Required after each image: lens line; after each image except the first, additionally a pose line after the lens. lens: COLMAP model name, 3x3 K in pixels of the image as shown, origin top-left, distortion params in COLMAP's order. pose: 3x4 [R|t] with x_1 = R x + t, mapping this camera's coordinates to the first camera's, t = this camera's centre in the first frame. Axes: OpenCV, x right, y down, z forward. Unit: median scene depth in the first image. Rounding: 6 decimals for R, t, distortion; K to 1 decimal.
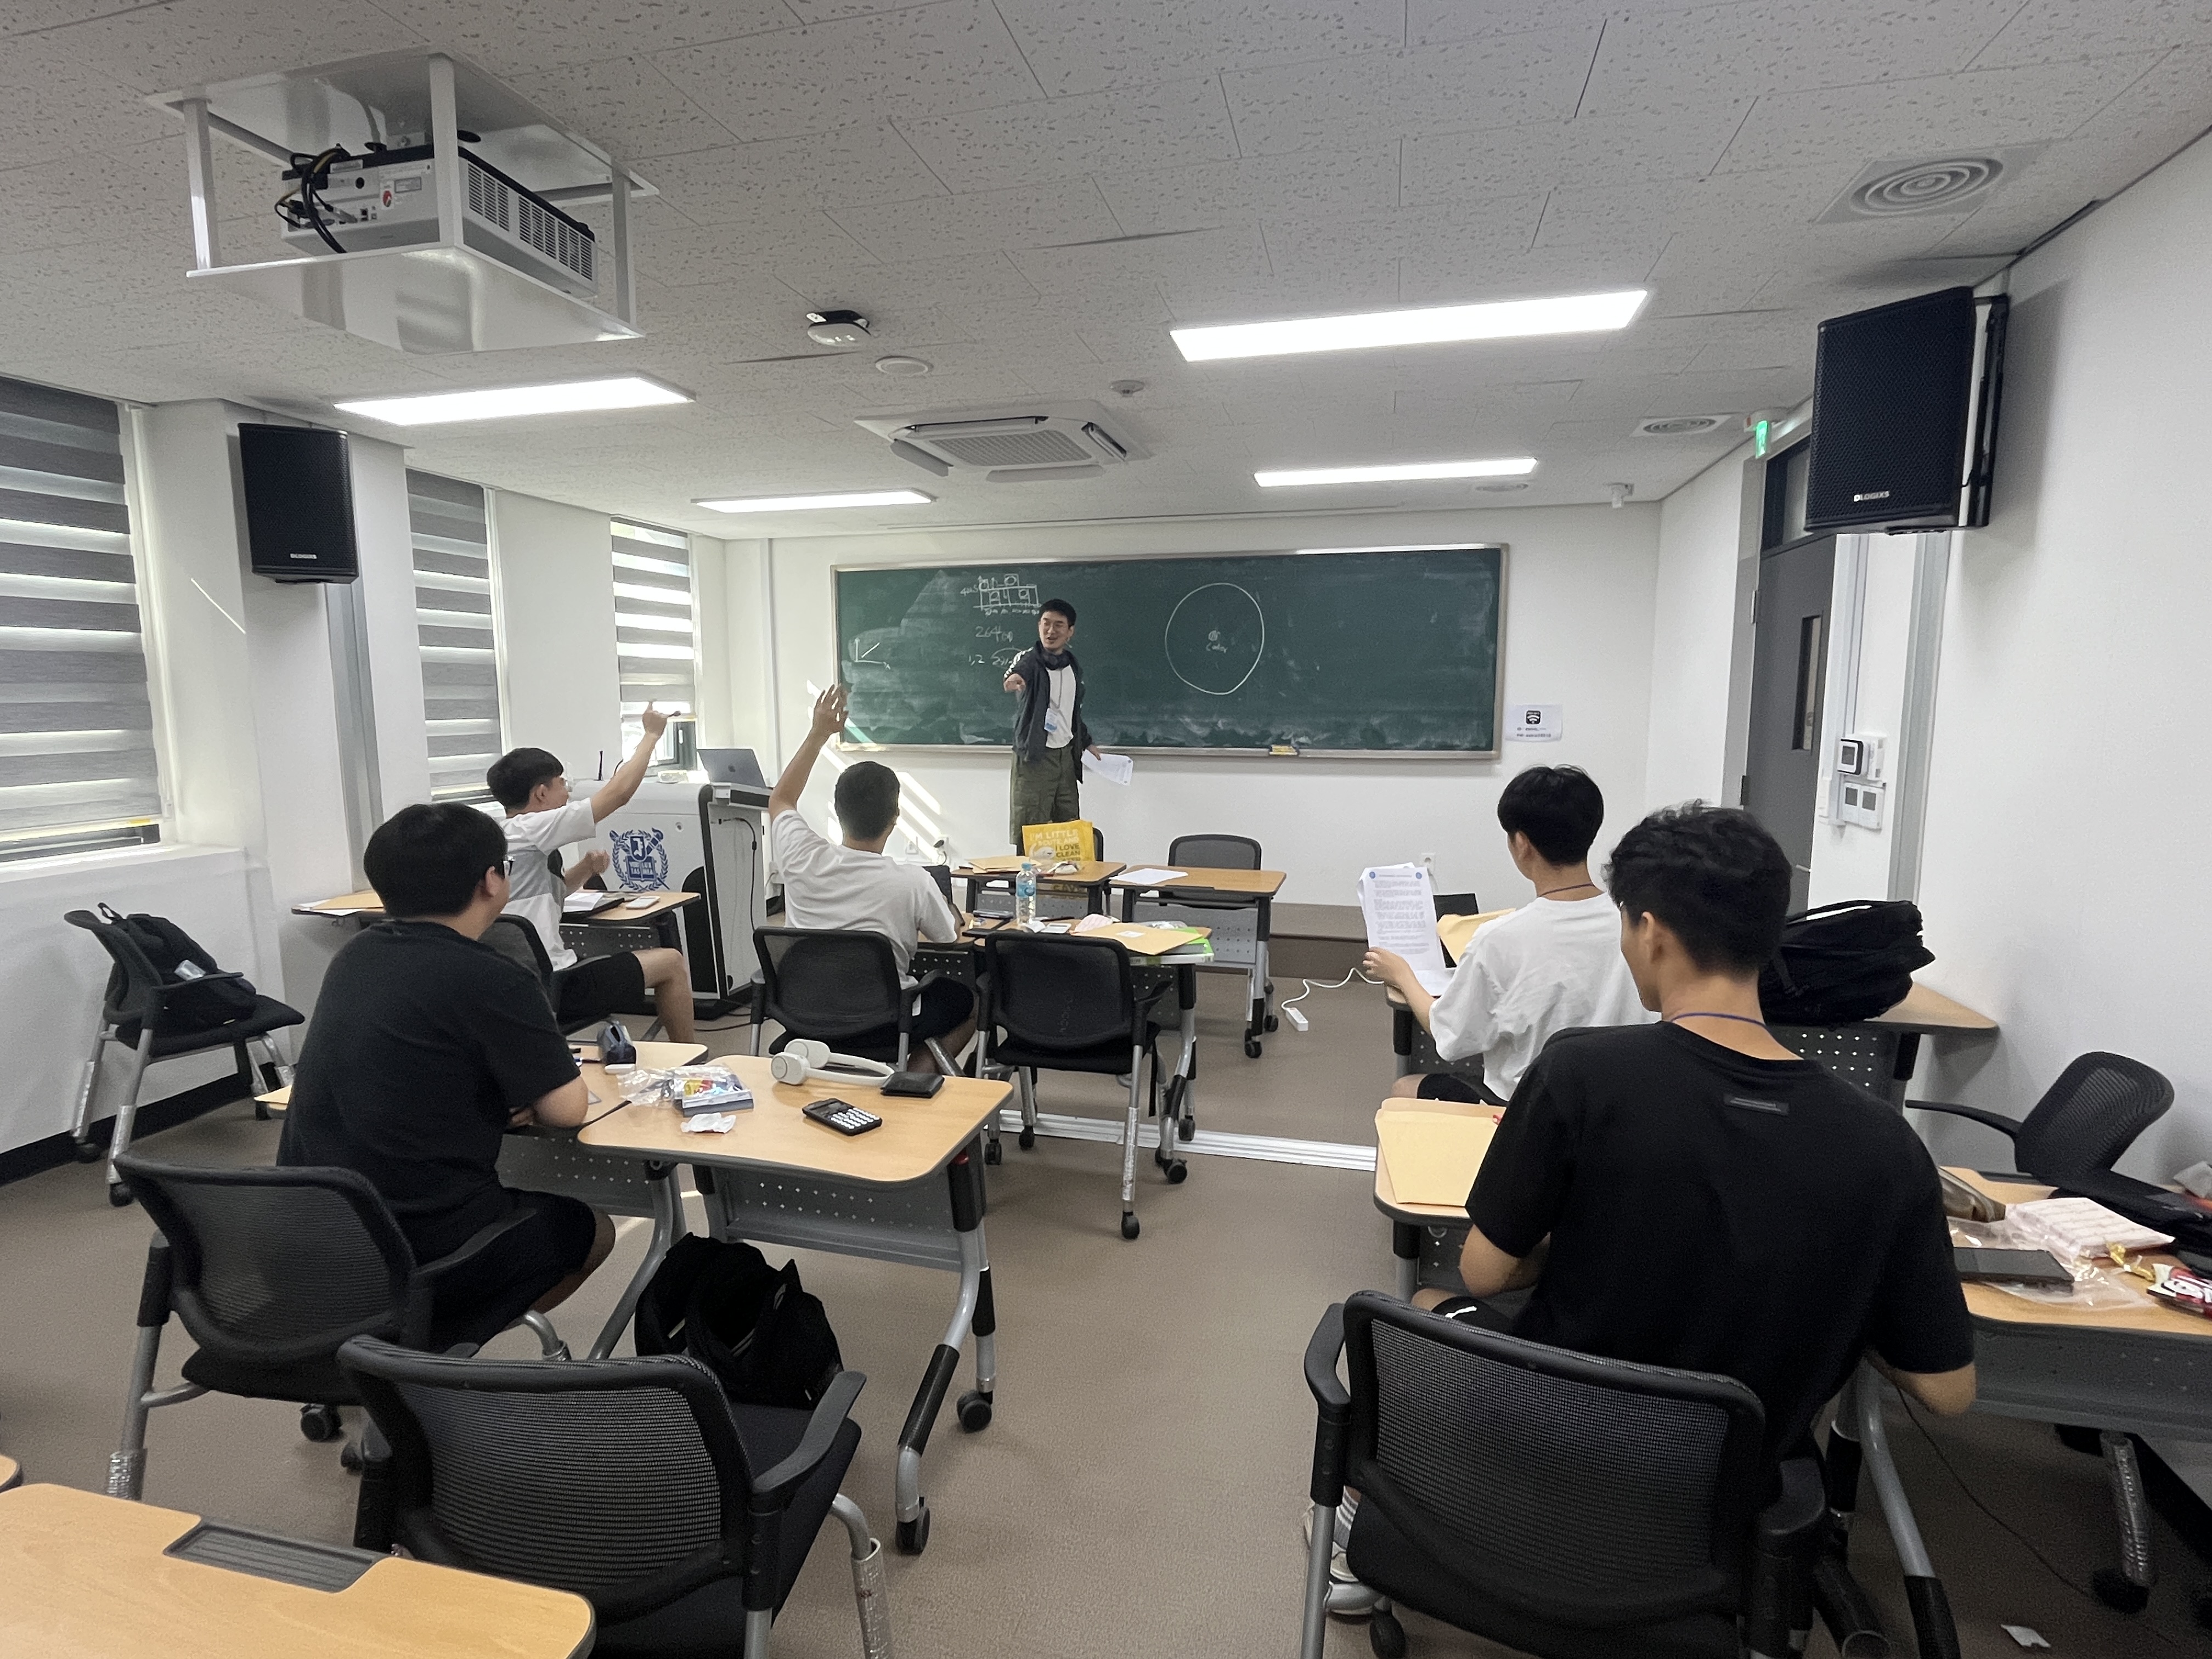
lens RADIAL K [[1103.9, 0, 1107.5], [0, 1103.9, 839.7], [0, 0, 1]] dist [0.007342, 0.000951]
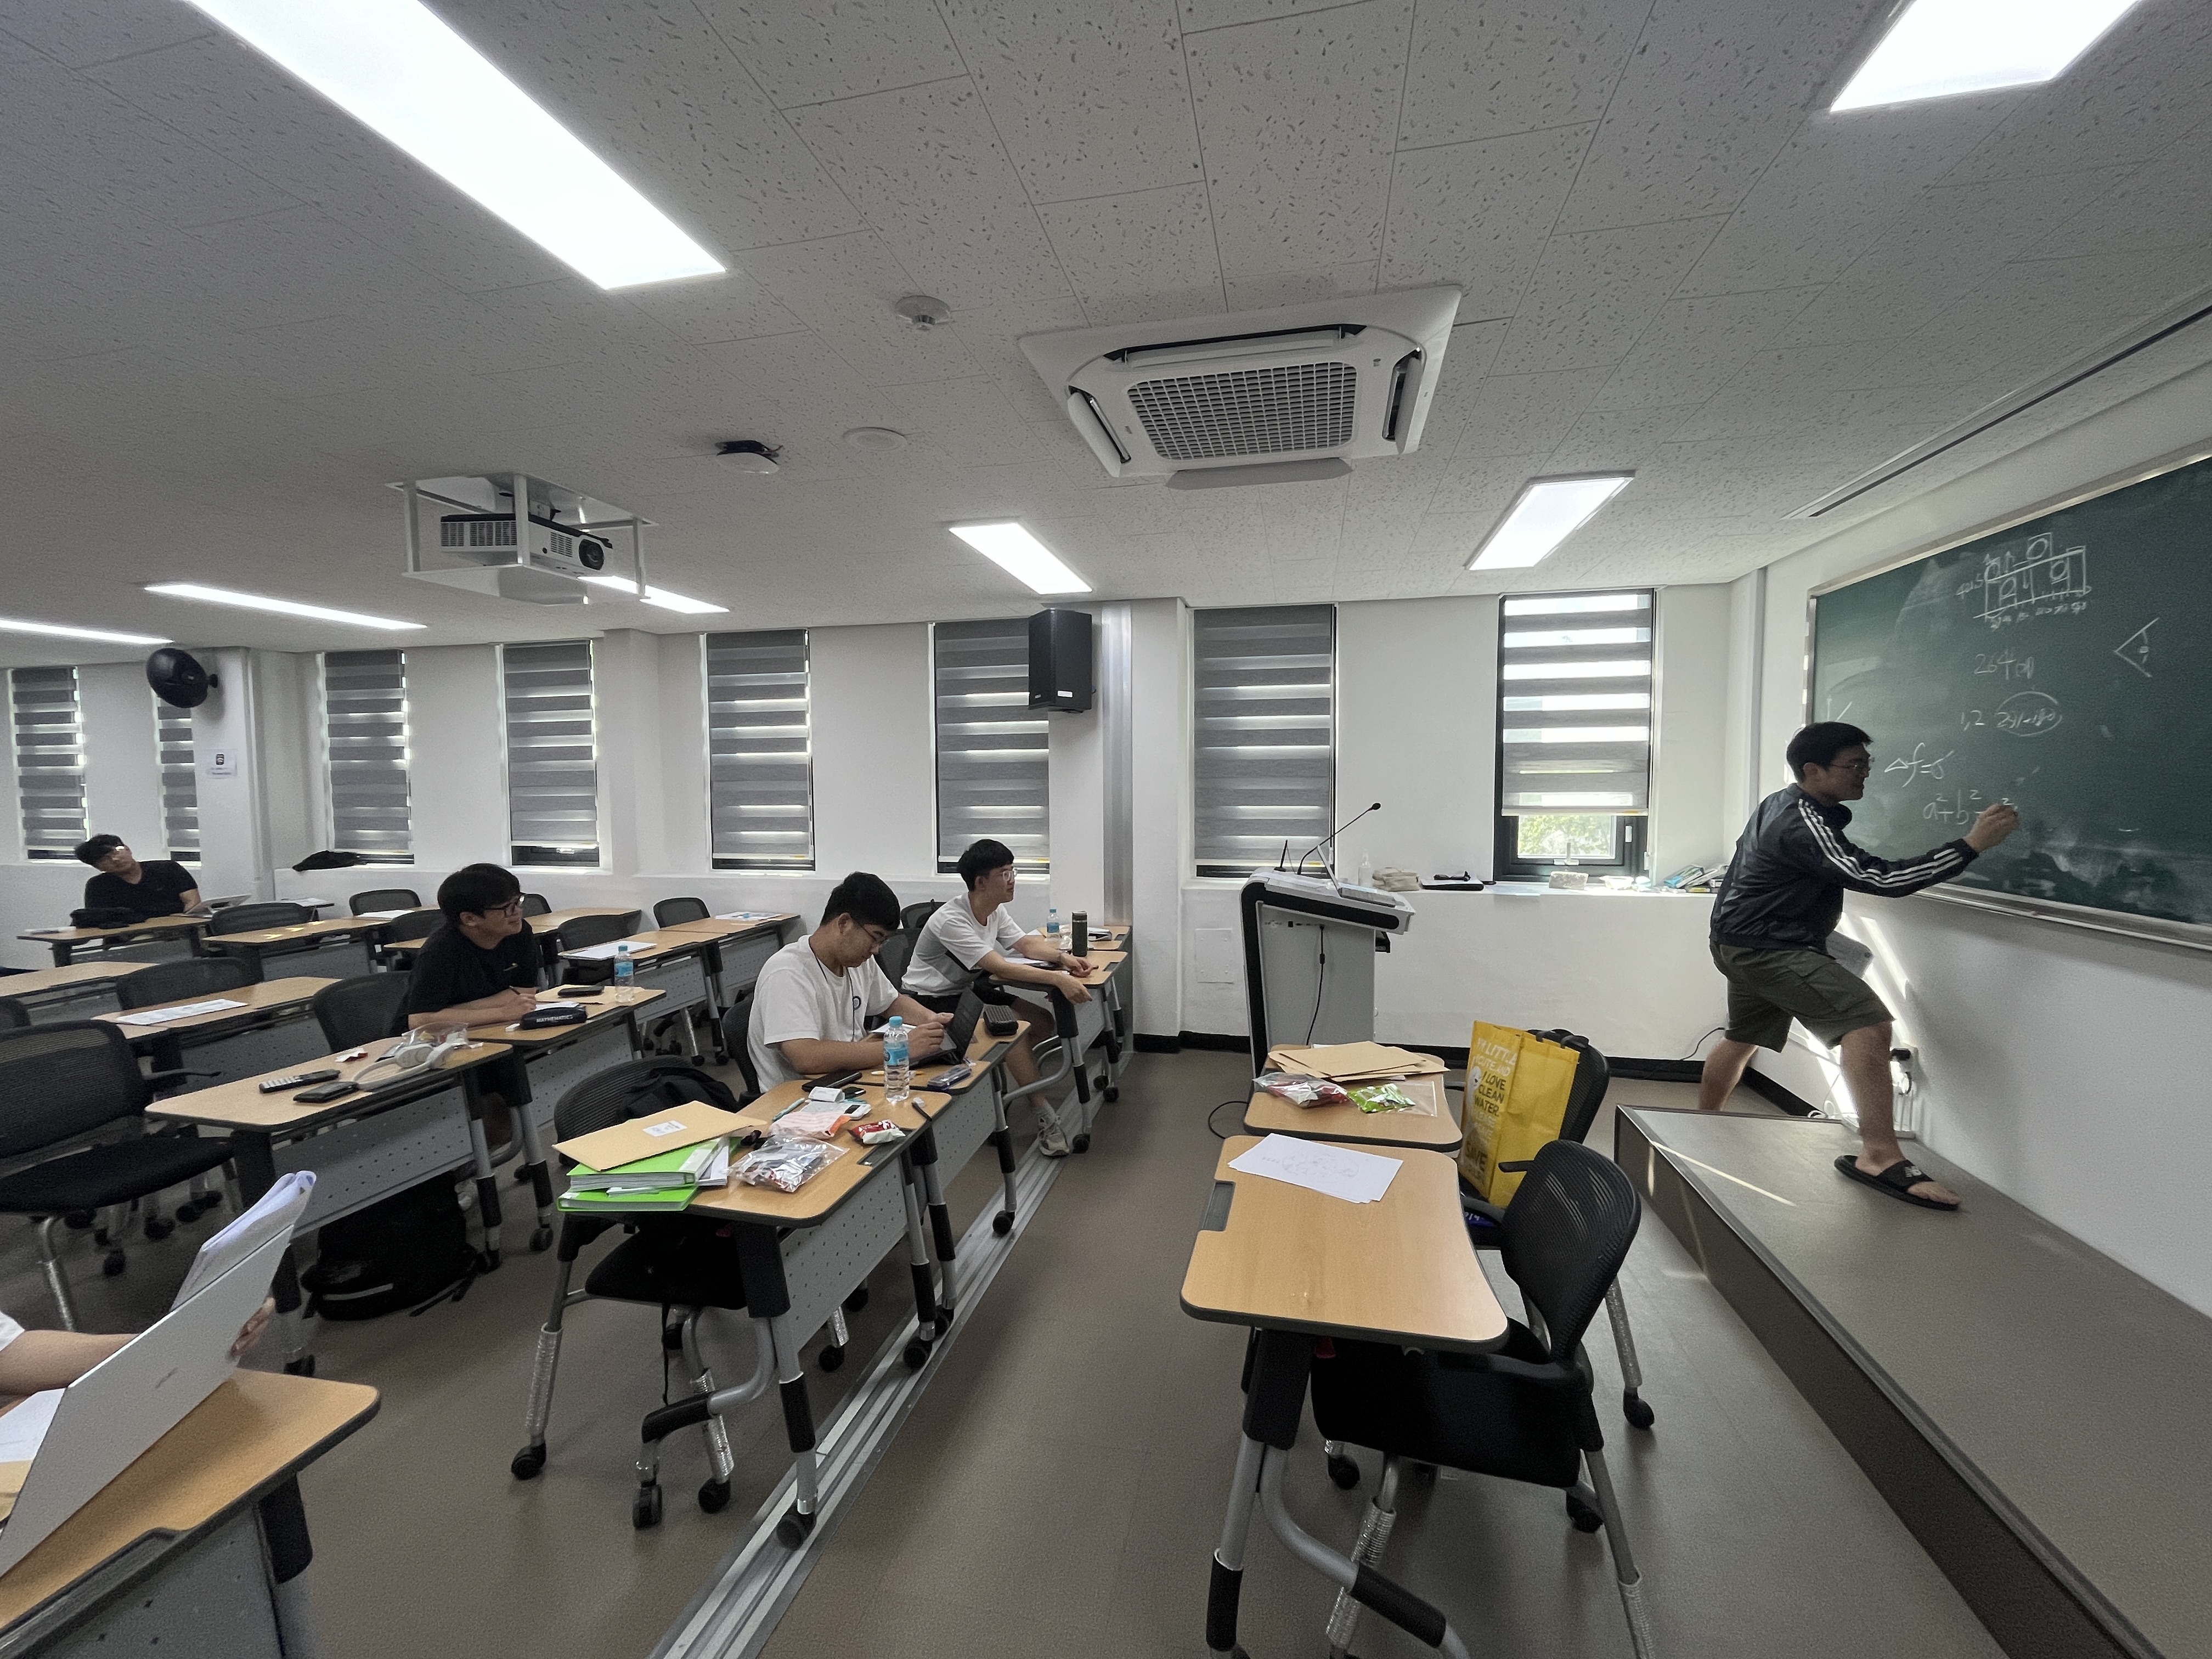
lens RADIAL K [[888.8, 0, 1109.8], [0, 888.8, 832.2], [0, 0, 1]] dist [-0.000293, -0.000069]
pose [[0.023517, 0.063483, -0.997706, 0.282520], [-0.122207, 0.990680, 0.060156, -0.089841], [0.992226, 0.120512, 0.031056, 0.608019]]
